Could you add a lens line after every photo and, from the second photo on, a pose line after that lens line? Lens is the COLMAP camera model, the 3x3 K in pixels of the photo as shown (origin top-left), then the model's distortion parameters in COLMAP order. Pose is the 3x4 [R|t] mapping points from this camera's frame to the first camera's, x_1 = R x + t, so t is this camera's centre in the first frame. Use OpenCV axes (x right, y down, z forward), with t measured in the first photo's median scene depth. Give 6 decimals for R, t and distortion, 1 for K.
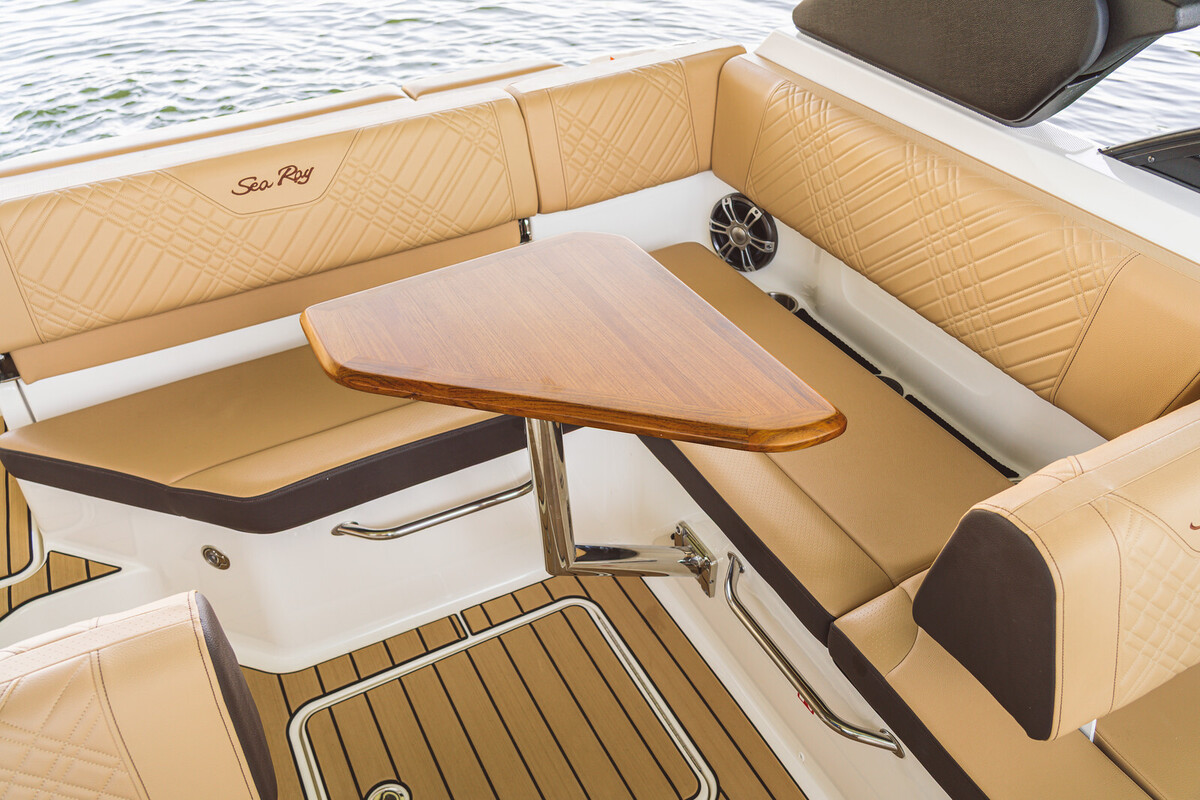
lens RADIAL K [[970.6, 0, 600.0], [0, 970.6, 400.0], [0, 0, 1]] dist [-0.002409, 0.004167]
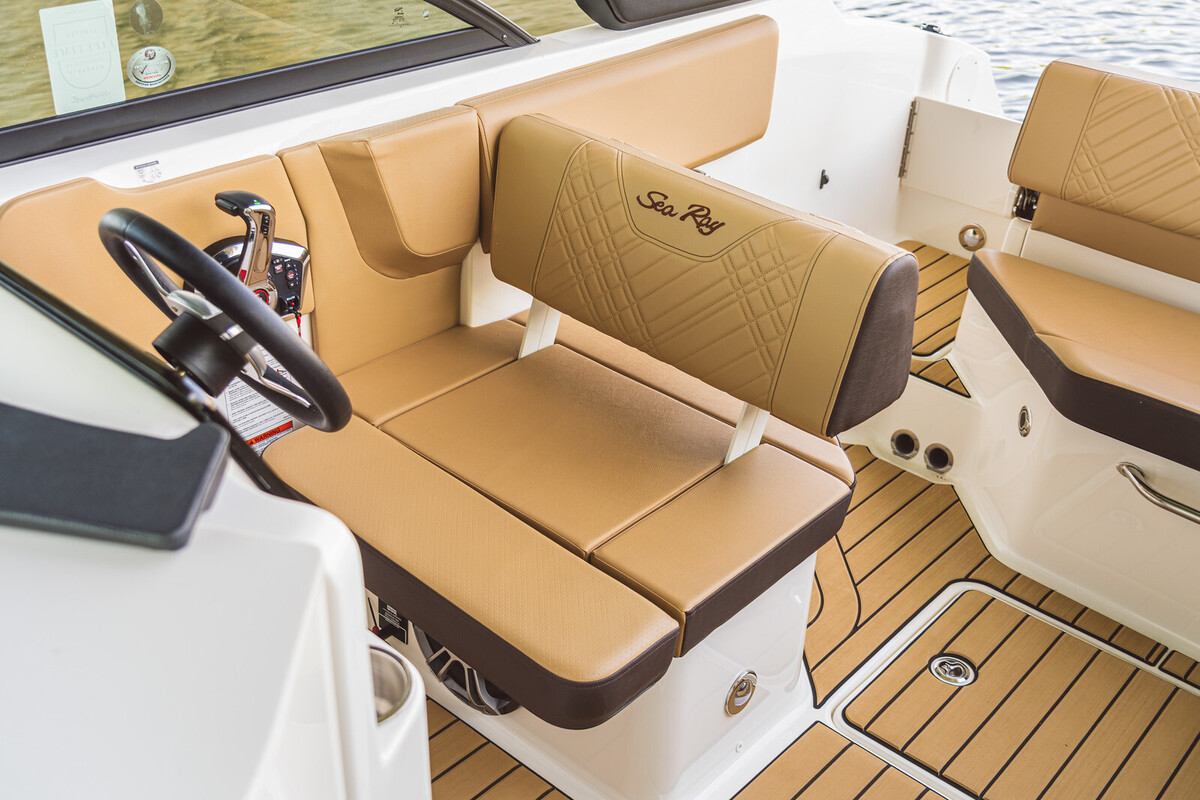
lens RADIAL K [[1276.4, 0, 600.0], [0, 1276.4, 400.0], [0, 0, 1]] dist [0.009631, 0.010647]
pose [[0.365826, 0.513592, -0.776141, 0.474792], [-0.615096, 0.759273, 0.212511, 0.126130], [0.698447, 0.399659, 0.593671, -0.149262]]
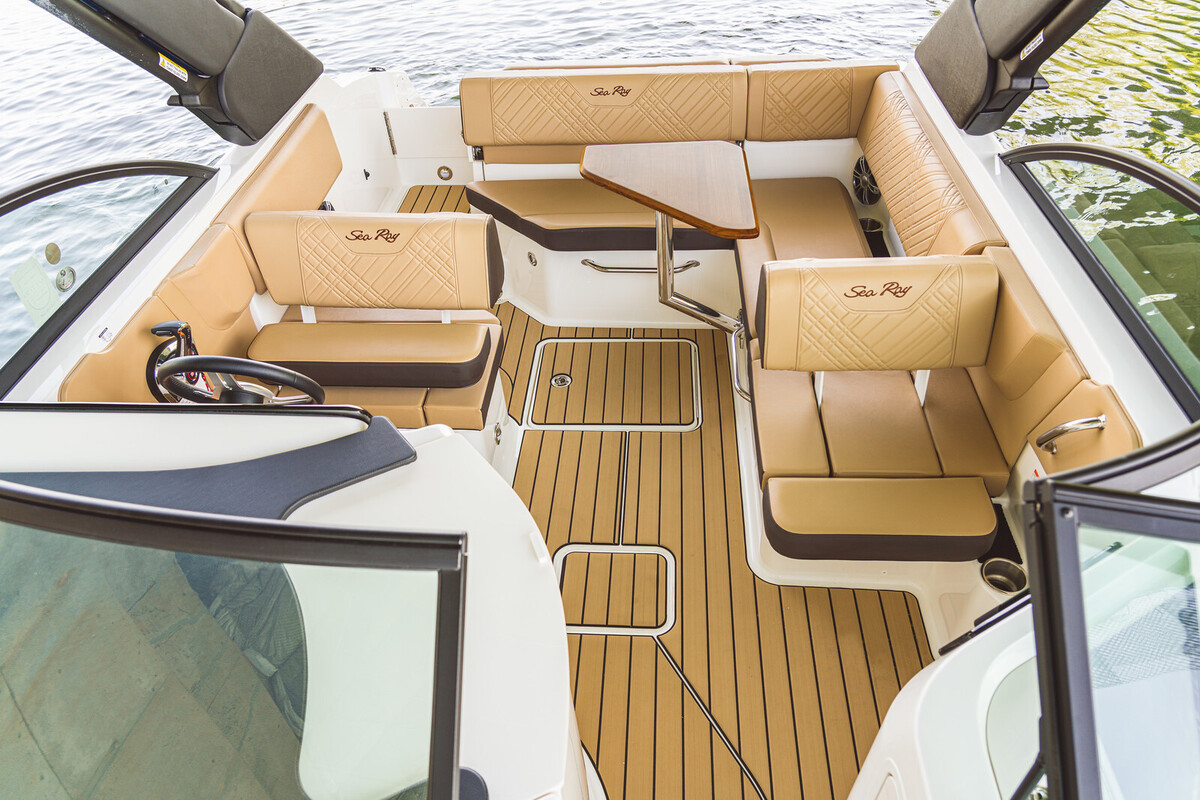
lens RADIAL K [[824.5, 0, 600.0], [0, 824.5, 400.0], [0, 0, 1]] dist [-0.005820, 0.000762]
pose [[0.861446, 0.327384, -0.388240, 0.524545], [-0.293416, 0.944821, 0.145675, 0.139349], [0.414508, -0.011576, 0.909972, -0.588560]]
